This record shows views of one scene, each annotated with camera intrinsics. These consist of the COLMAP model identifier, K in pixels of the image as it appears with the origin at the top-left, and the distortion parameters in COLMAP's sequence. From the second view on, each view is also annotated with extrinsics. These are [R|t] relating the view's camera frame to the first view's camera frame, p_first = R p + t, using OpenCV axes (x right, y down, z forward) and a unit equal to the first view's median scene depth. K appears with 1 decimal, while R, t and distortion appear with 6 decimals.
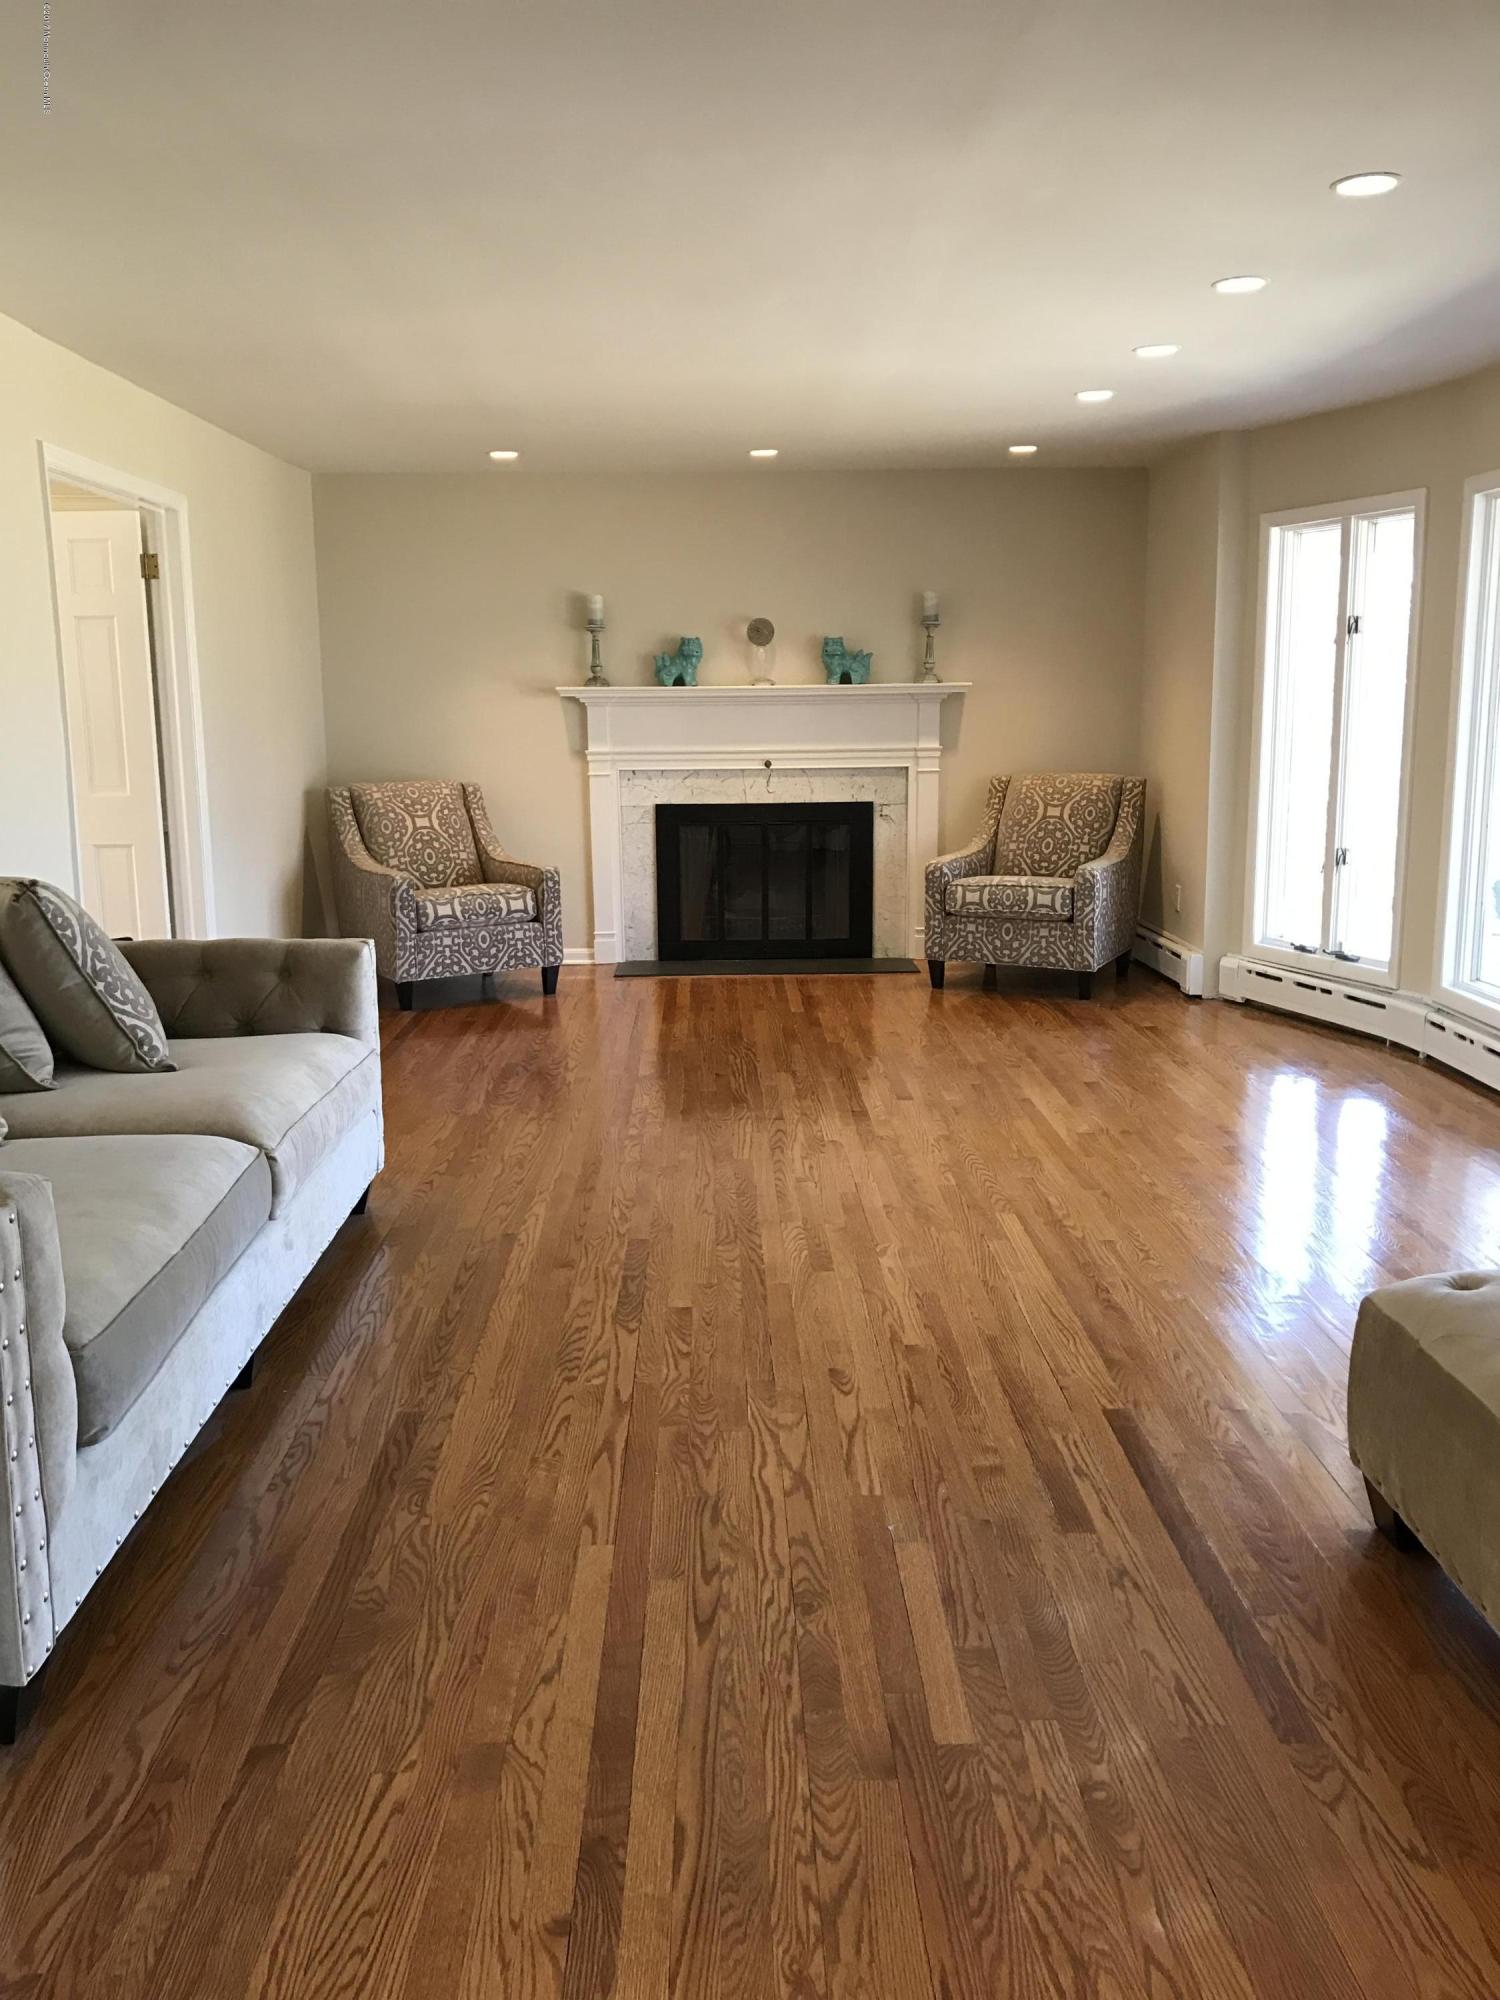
lens RADIAL K [[1617.4, 0, 750.0], [0, 1617.4, 1000.0], [0, 0, 1]] dist [0.138263, -0.539178]
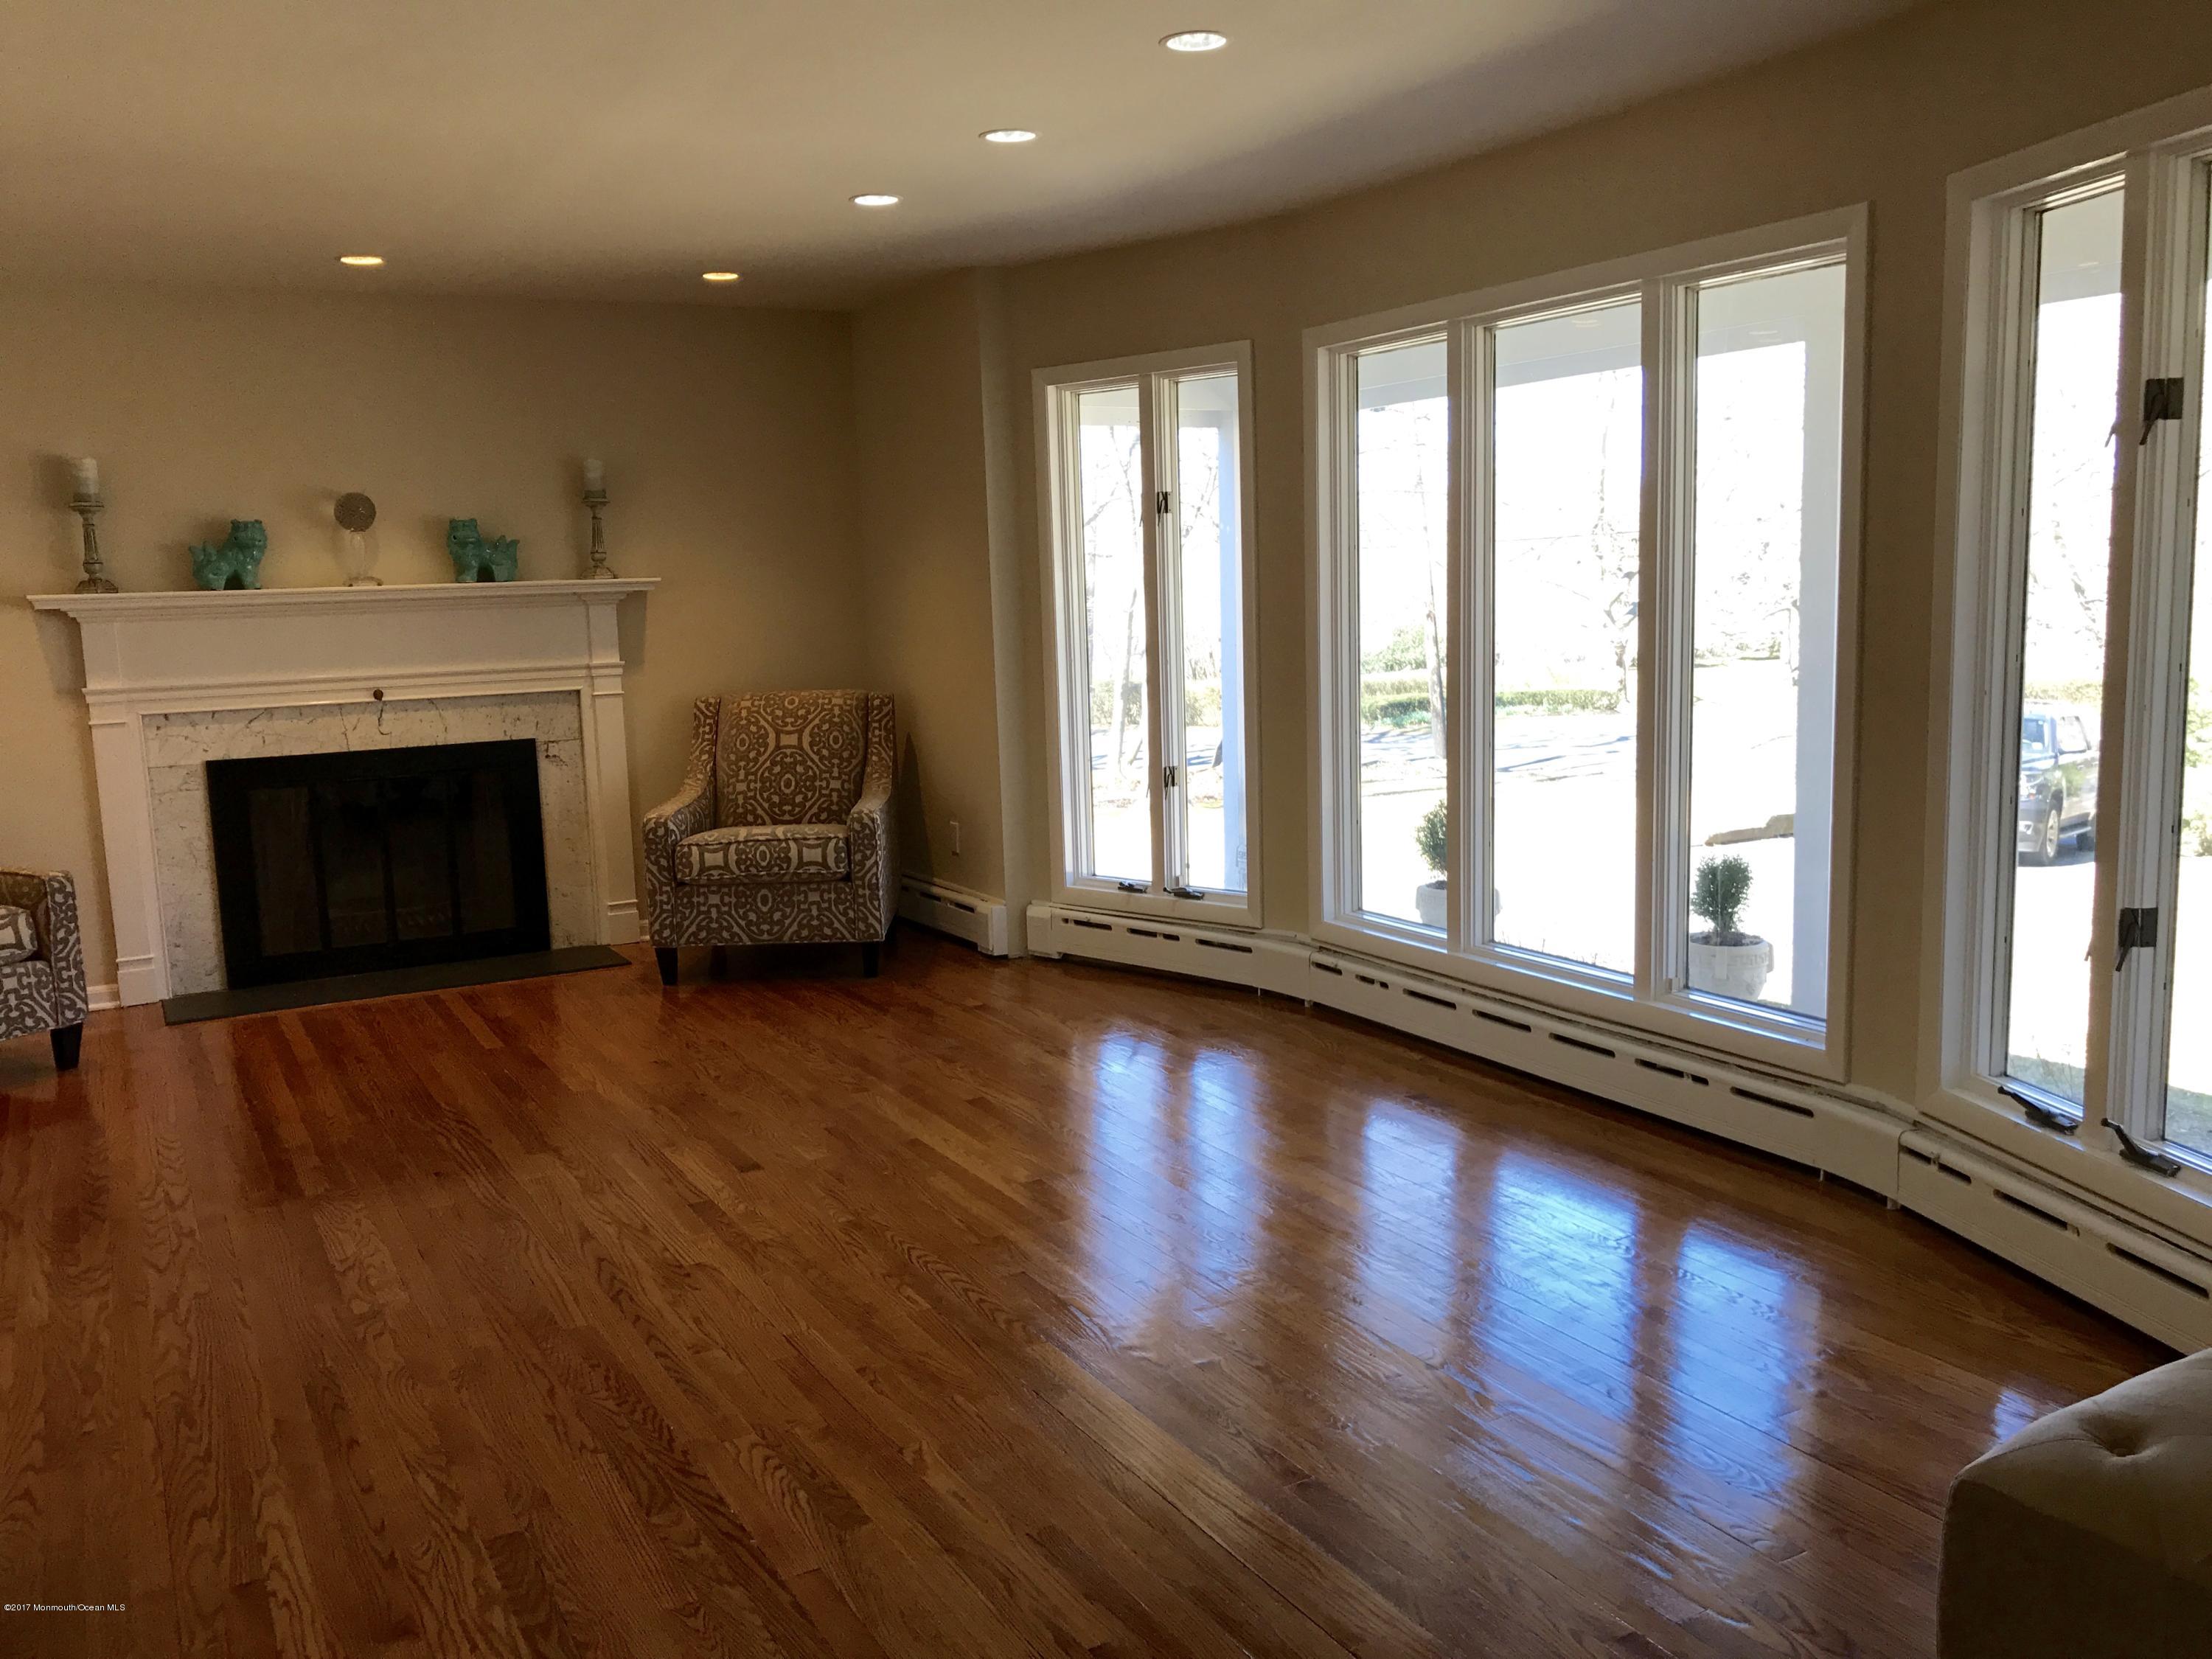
lens RADIAL K [[1791.5, 0, 1106.0], [0, 1791.5, 829.5], [0, 0, 1]] dist [0.047561, -0.085960]
pose [[0.880220, -0.083314, 0.467195, -0.088752], [0.107563, 0.993873, -0.025417, -0.035741], [-0.462215, 0.072626, 0.883789, 0.175970]]
